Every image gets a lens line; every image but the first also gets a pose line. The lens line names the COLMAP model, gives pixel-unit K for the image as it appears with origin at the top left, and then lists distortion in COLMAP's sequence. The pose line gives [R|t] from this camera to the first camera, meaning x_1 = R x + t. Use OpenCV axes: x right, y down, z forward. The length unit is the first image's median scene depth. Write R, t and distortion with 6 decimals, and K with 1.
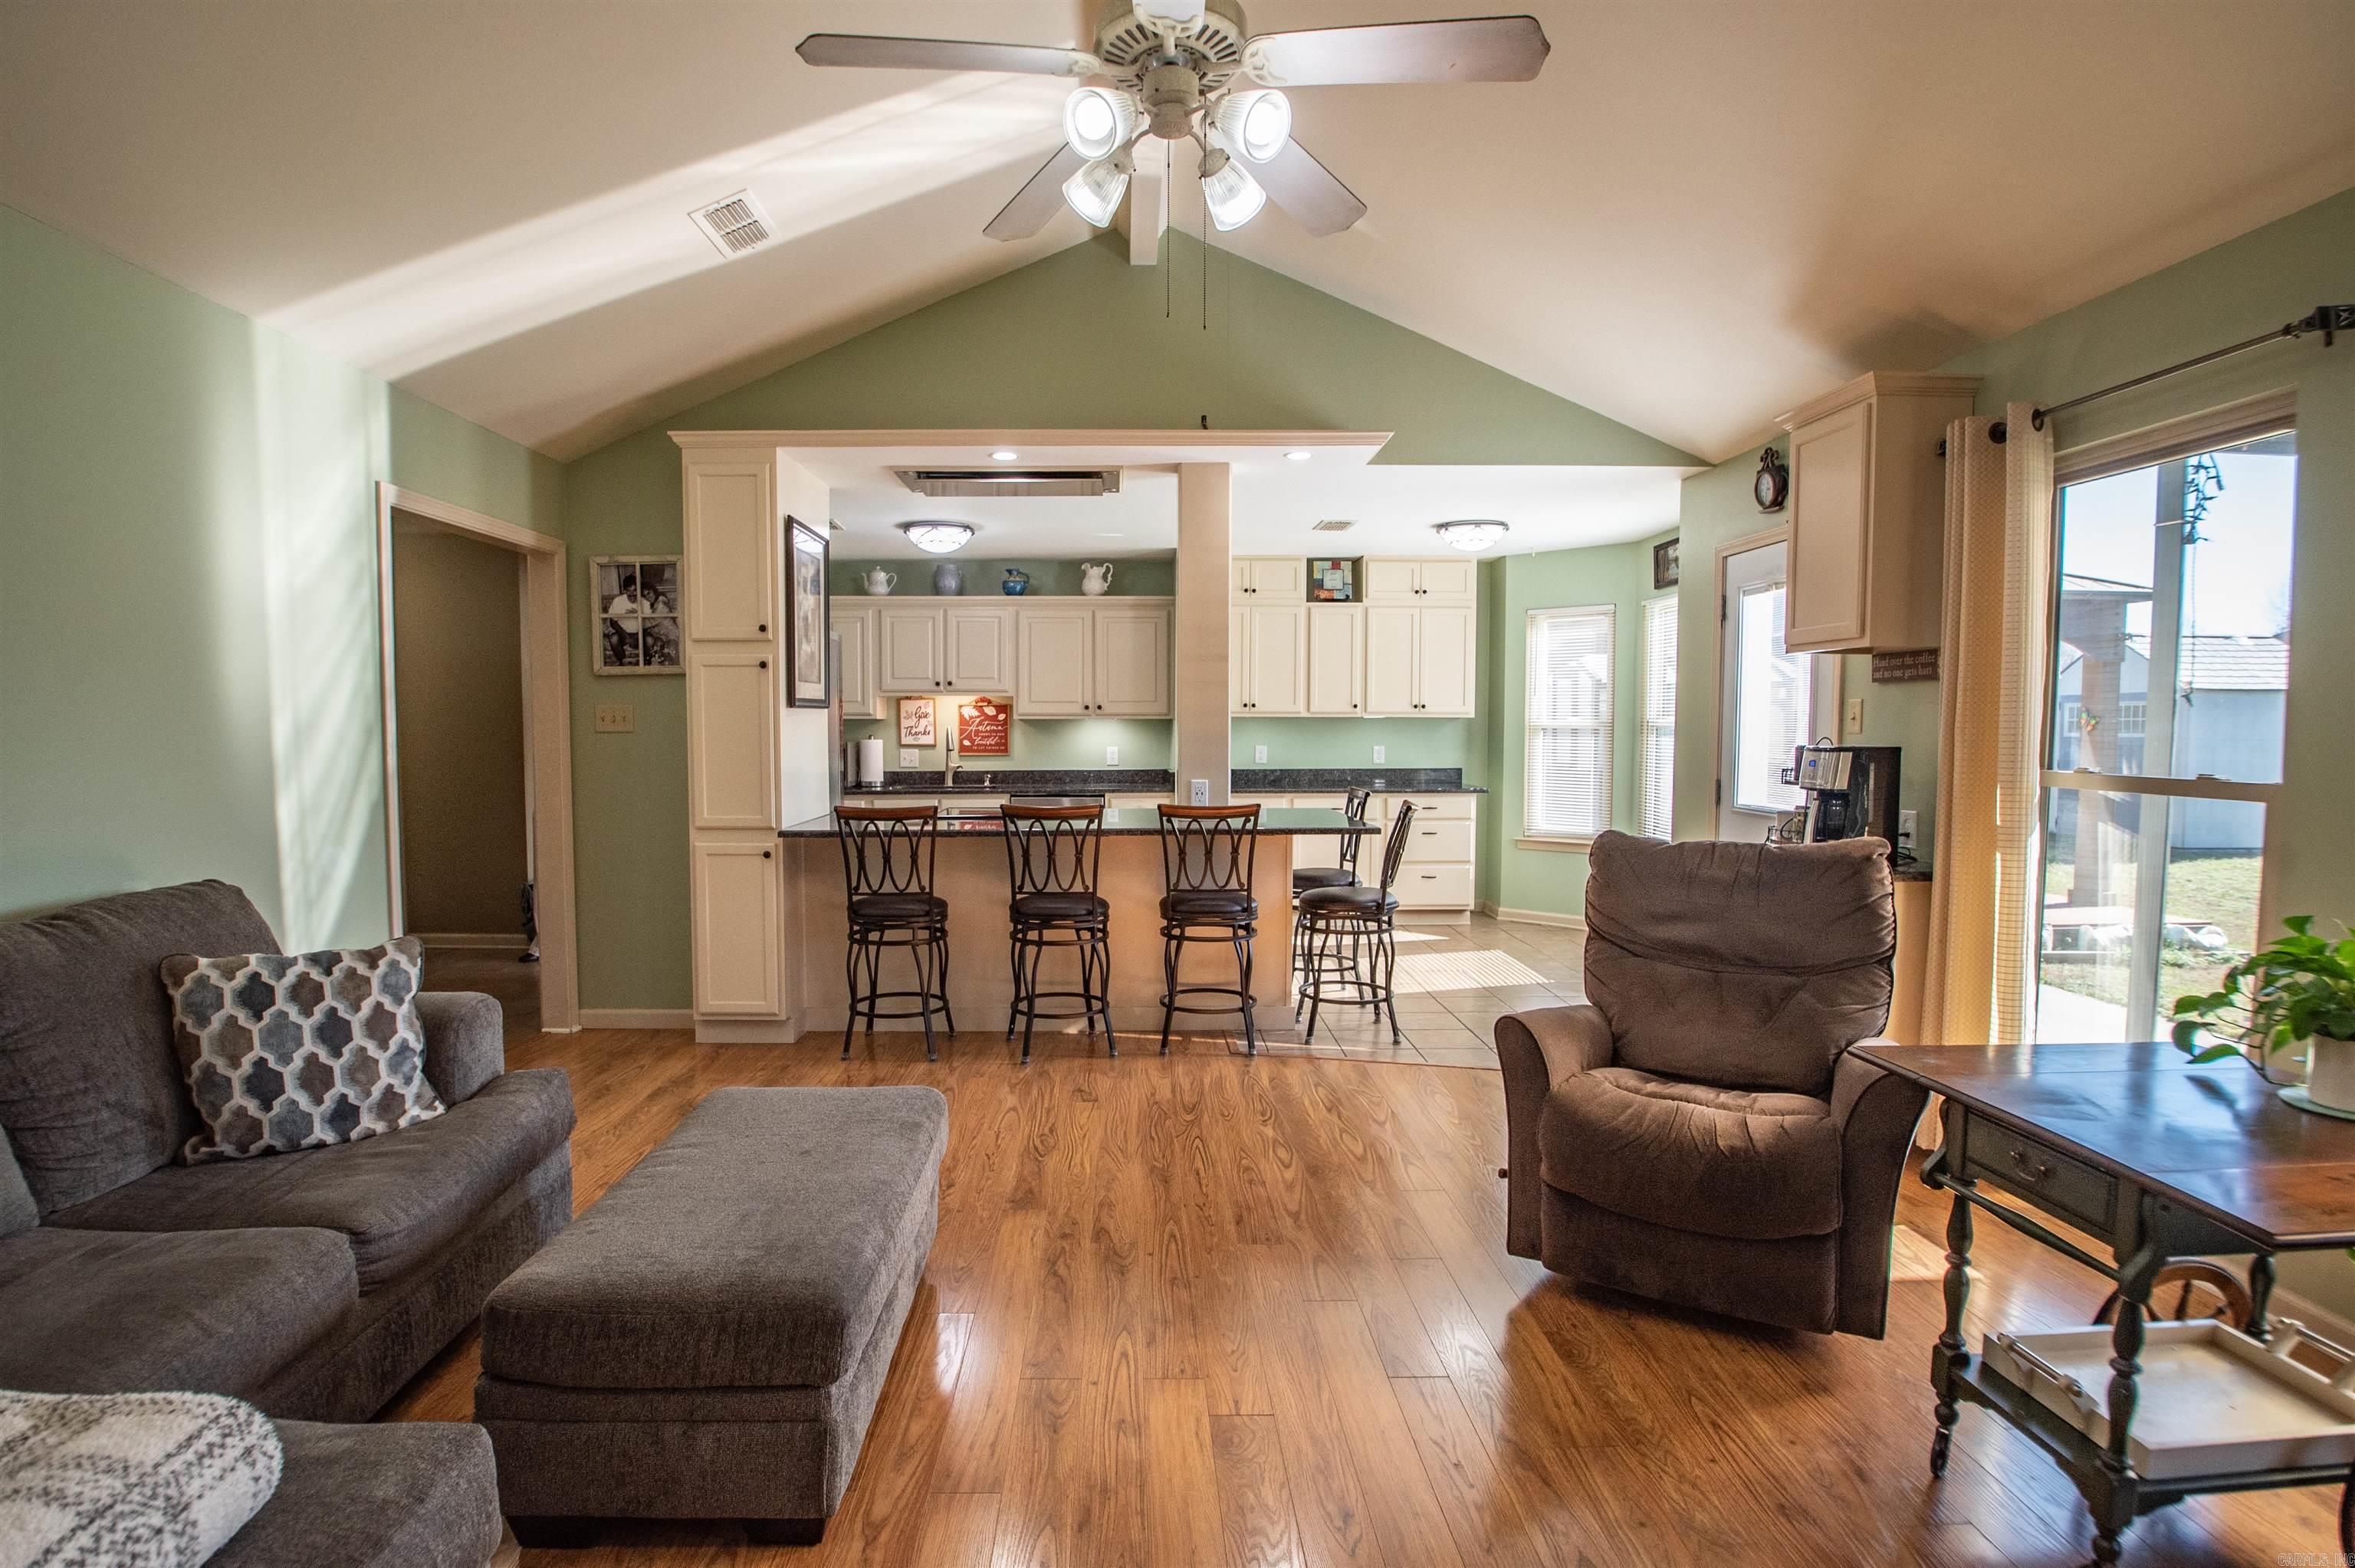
lens RADIAL K [[1188.8, 0, 1133.8], [0, 1188.8, 790.8], [0, 0, 1]] dist [-0.031596, -0.004033]
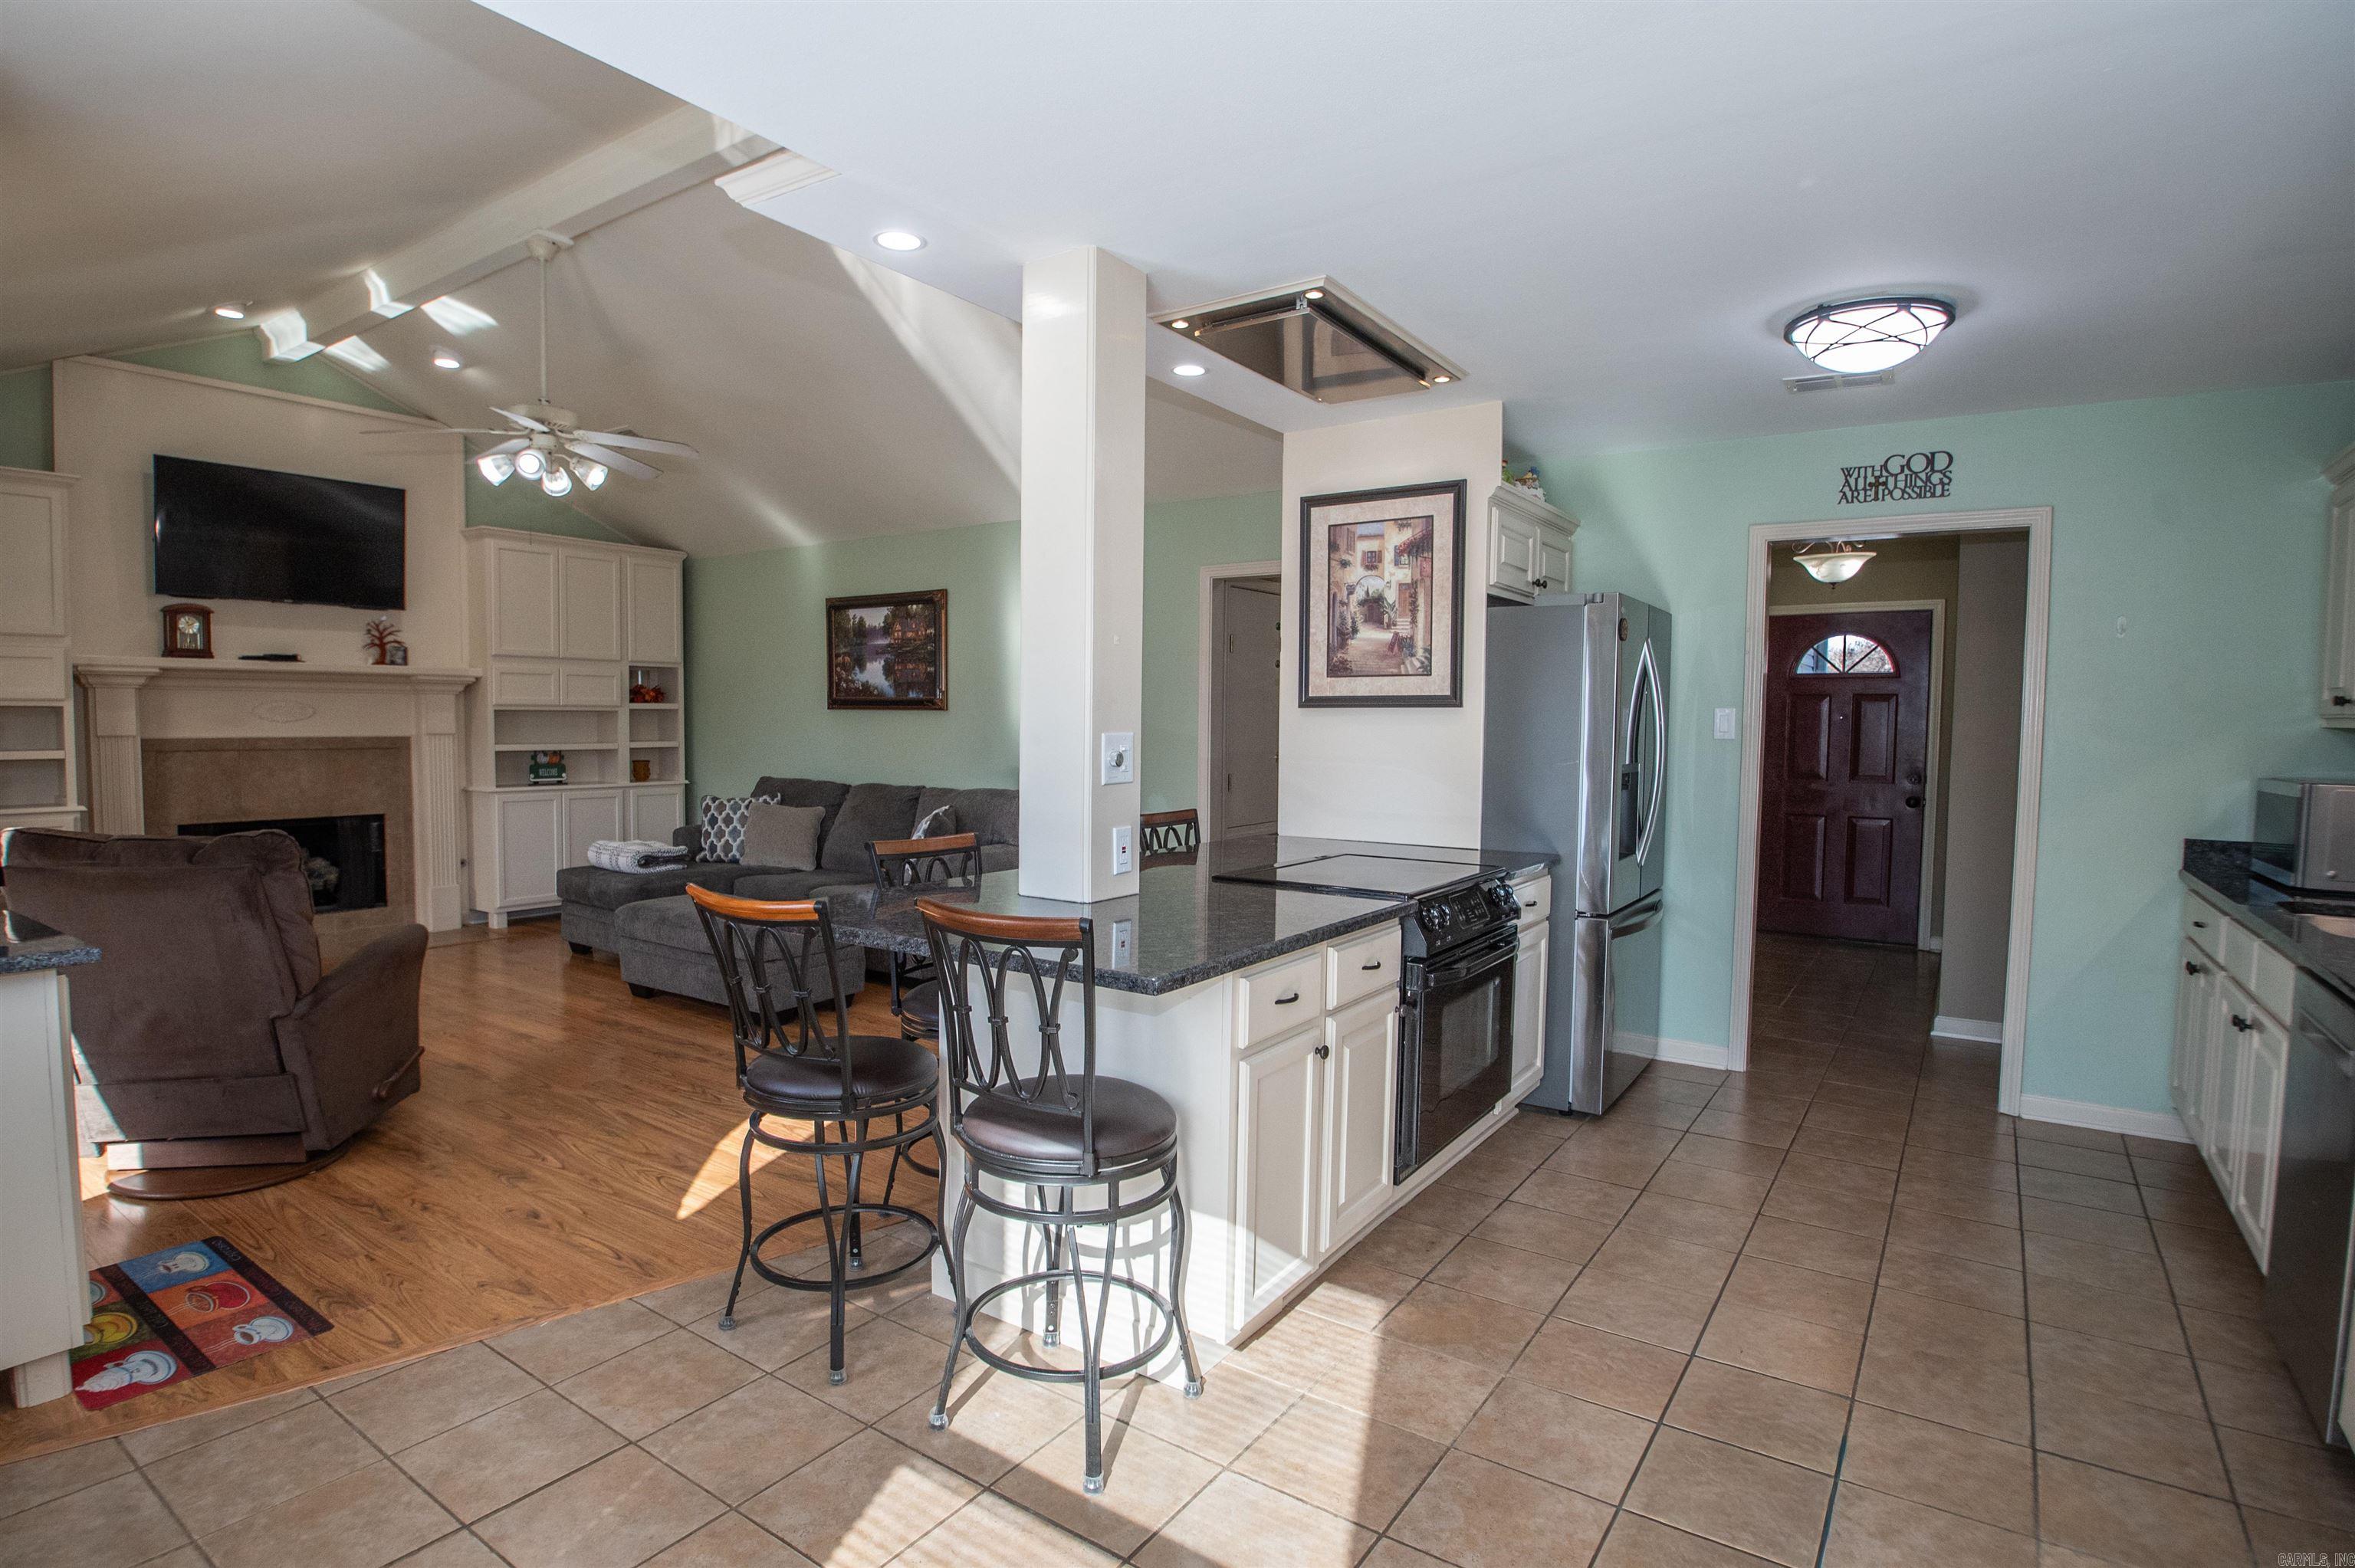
lens RADIAL K [[1188.8, 0, 1133.8], [0, 1188.8, 790.8], [0, 0, 1]] dist [-0.031596, -0.004033]
pose [[-0.593936, 0.043817, -0.803318, 0.560212], [-0.054181, 0.994070, 0.094280, -0.091262], [0.802686, 0.099521, -0.588040, 1.534118]]
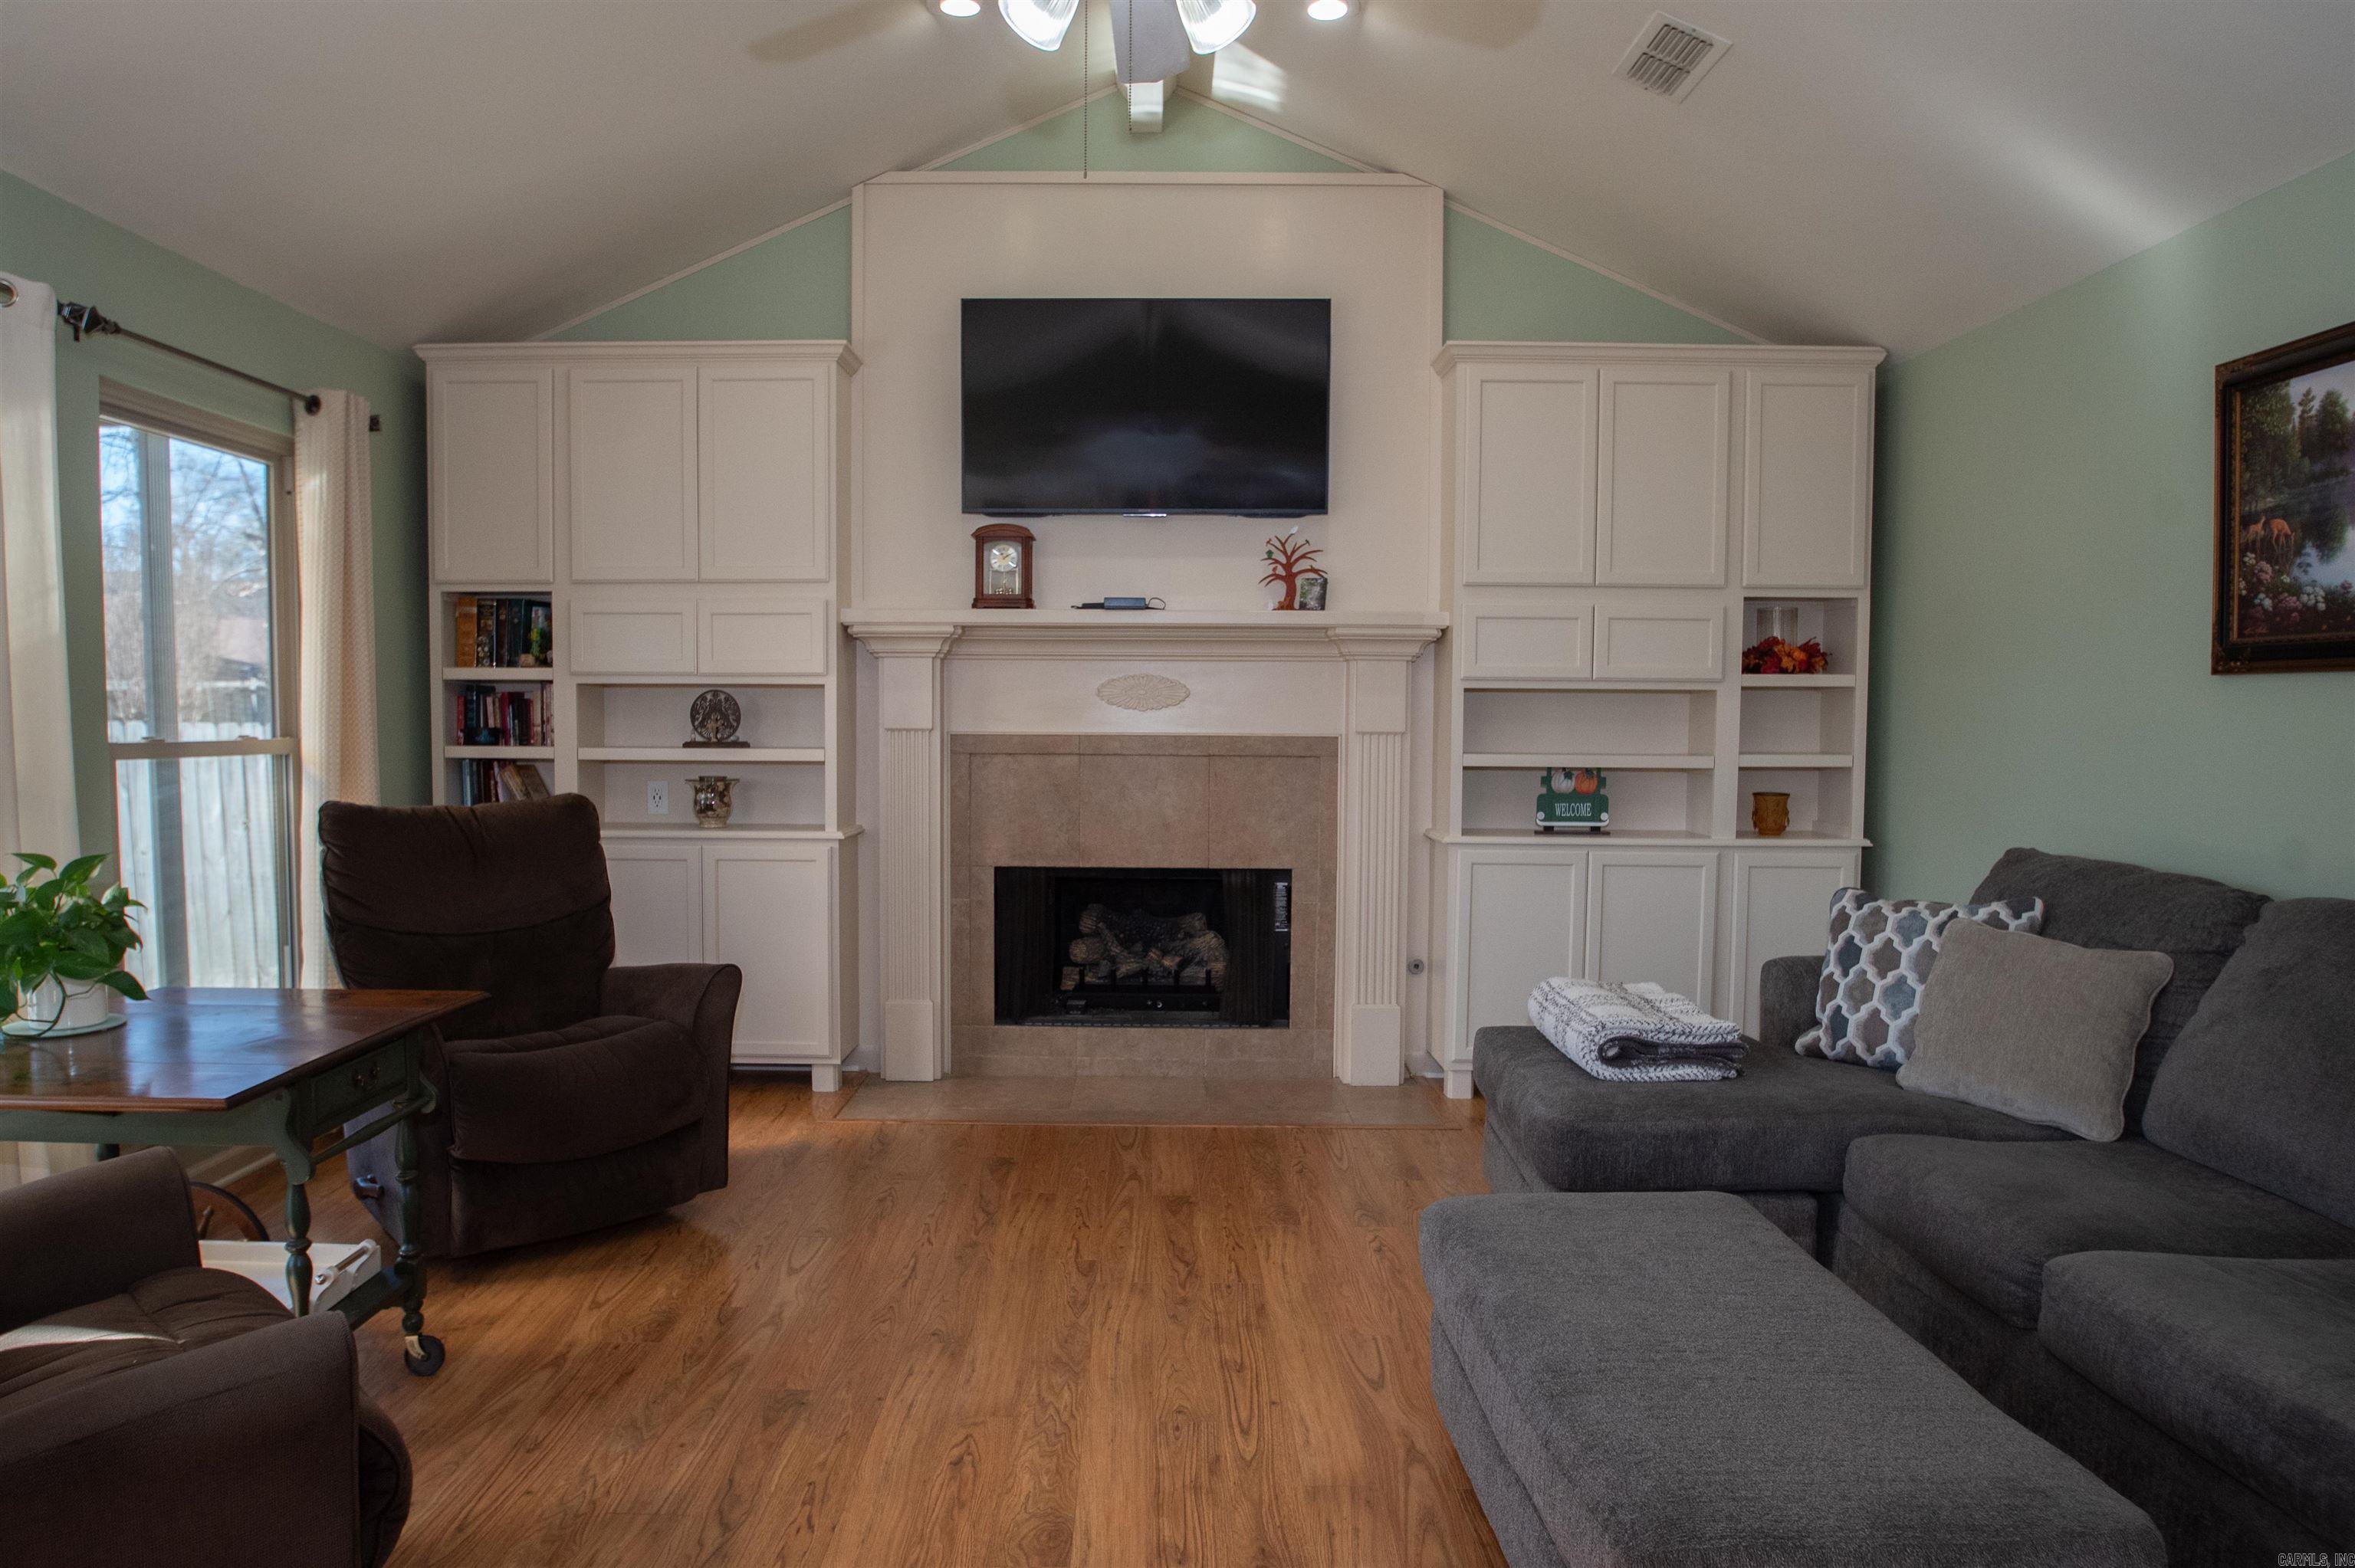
lens RADIAL K [[1427.1, 0, 1135.9], [0, 1427.1, 792.4], [0, 0, 1]] dist [-0.046175, 0.004165]
pose [[-0.999656, -0.007949, 0.024998, 0.000729], [-0.005146, 0.993890, 0.110257, -0.040382], [-0.025721, 0.110091, -0.993589, 0.919822]]
